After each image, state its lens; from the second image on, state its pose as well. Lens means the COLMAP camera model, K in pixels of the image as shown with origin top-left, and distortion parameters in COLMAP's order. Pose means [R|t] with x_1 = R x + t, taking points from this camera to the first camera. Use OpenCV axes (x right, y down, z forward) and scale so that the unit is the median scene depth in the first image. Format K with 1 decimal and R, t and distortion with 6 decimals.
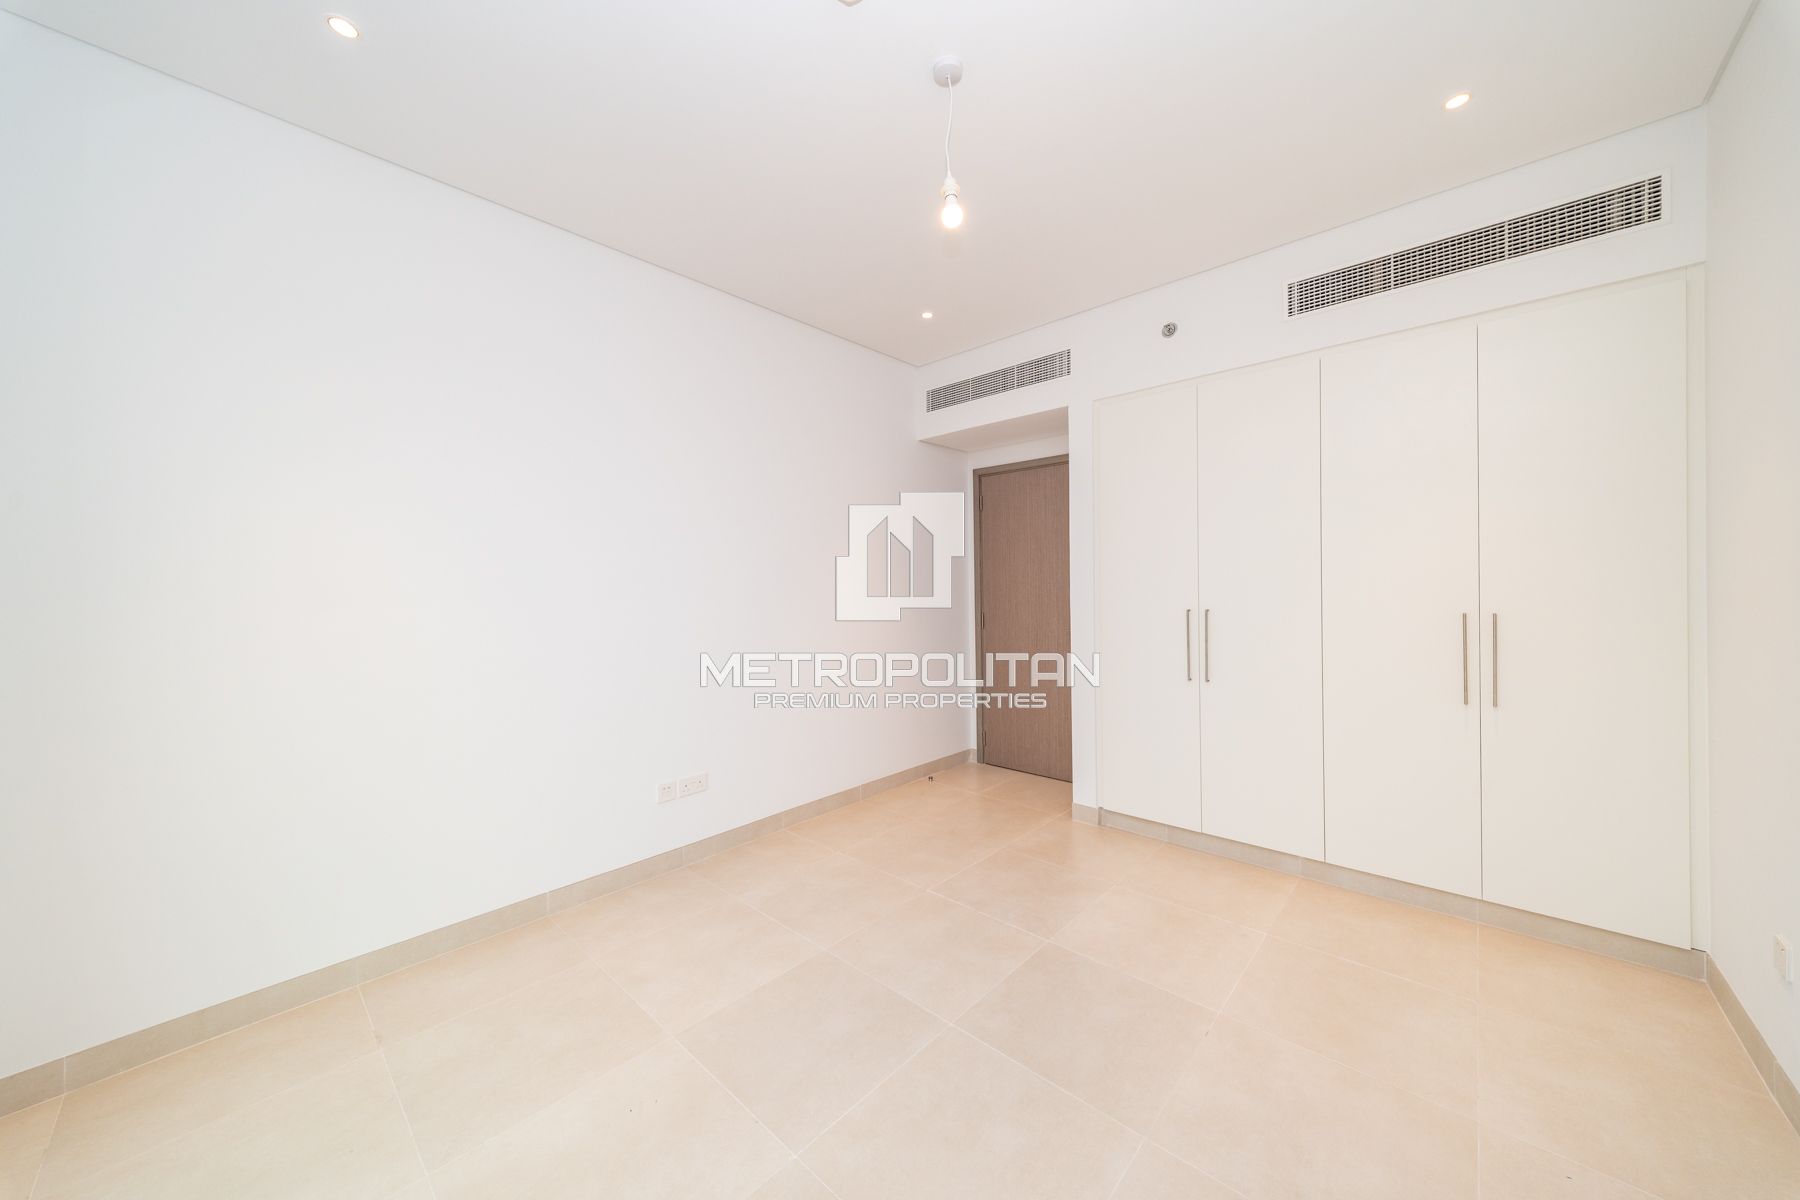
lens RADIAL K [[638.4, 0, 907.9], [0, 638.4, 591.2], [0, 0, 1]] dist [0.000789, 0.000086]
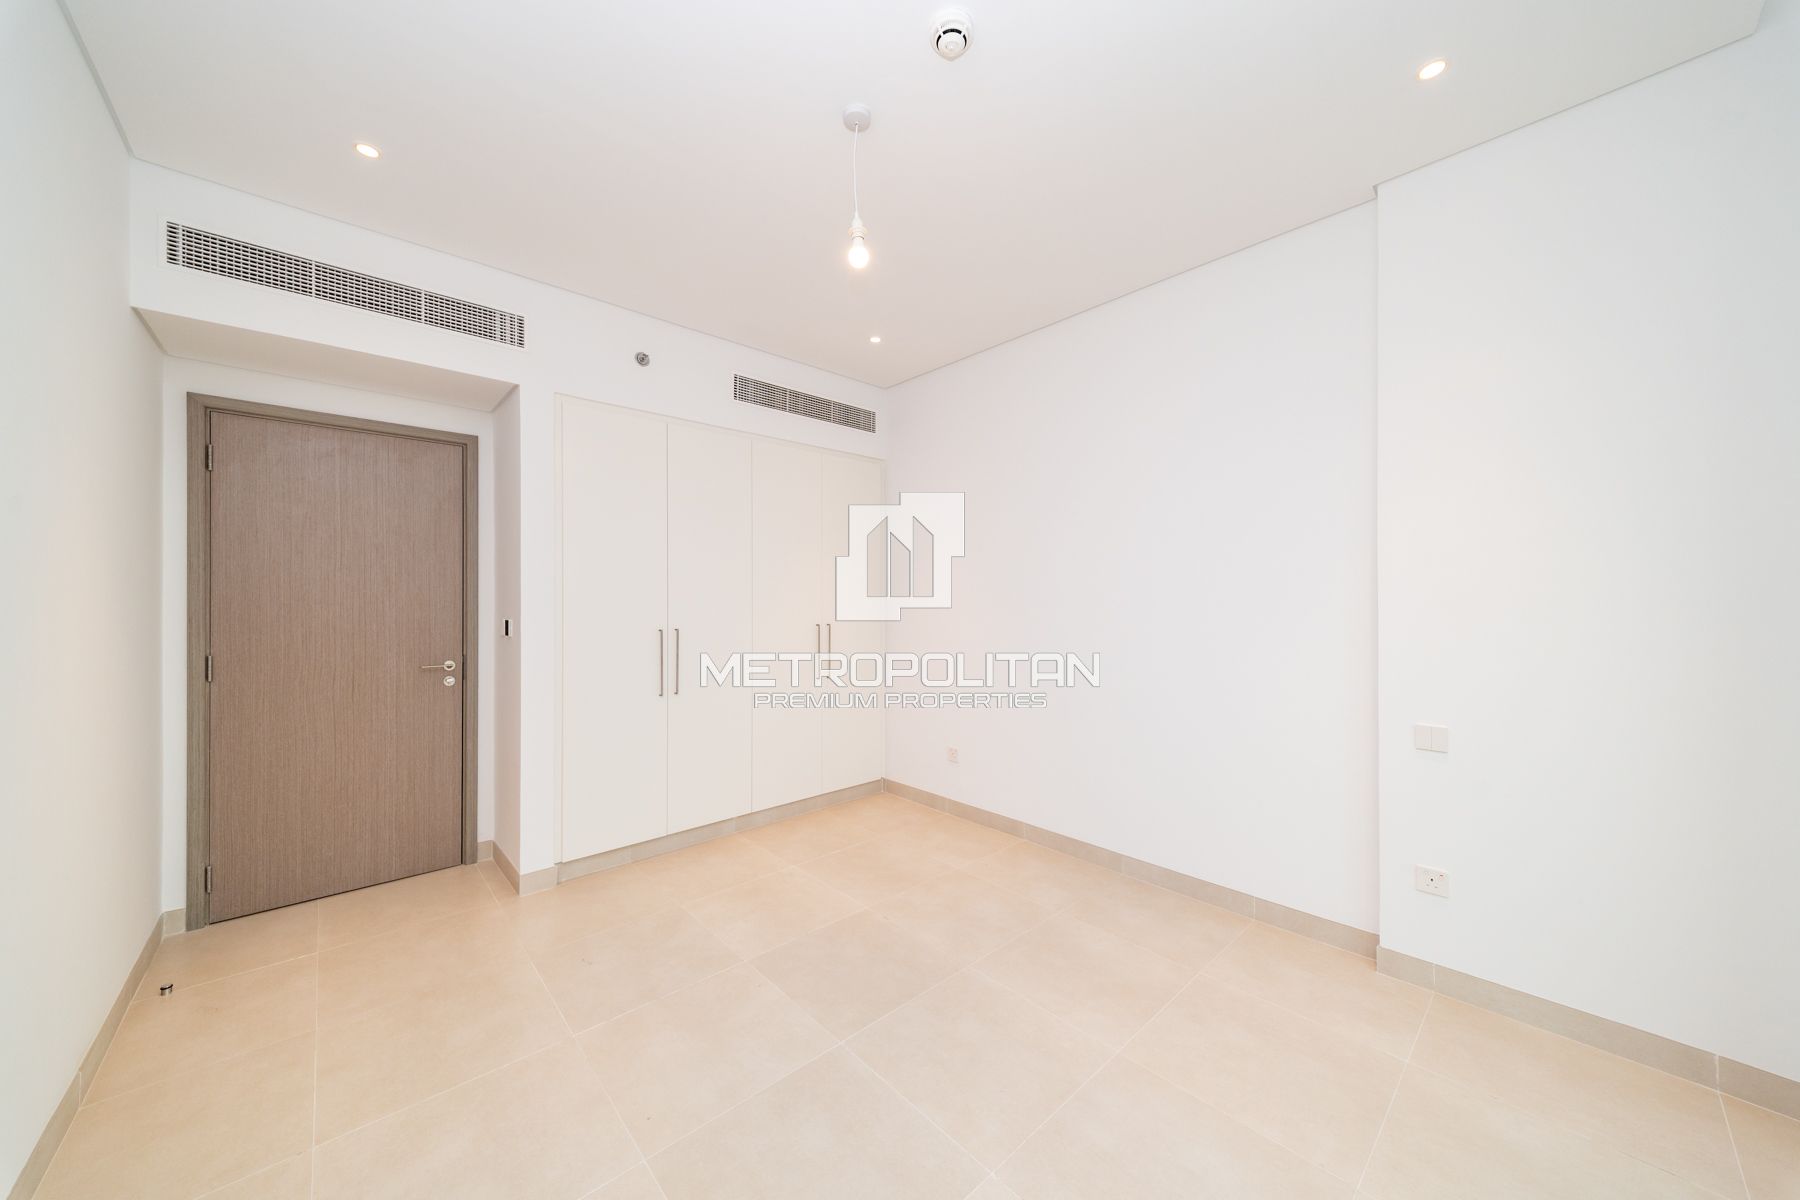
lens RADIAL K [[617.8, 0, 900.0], [0, 617.8, 600.0], [0, 0, 1]] dist [-0.000066, -0.000018]
pose [[0.067854, 0.020746, 0.997480, -0.497331], [0.010226, 0.999717, -0.021488, 0.005807], [-0.997643, 0.011658, 0.067622, 0.467169]]
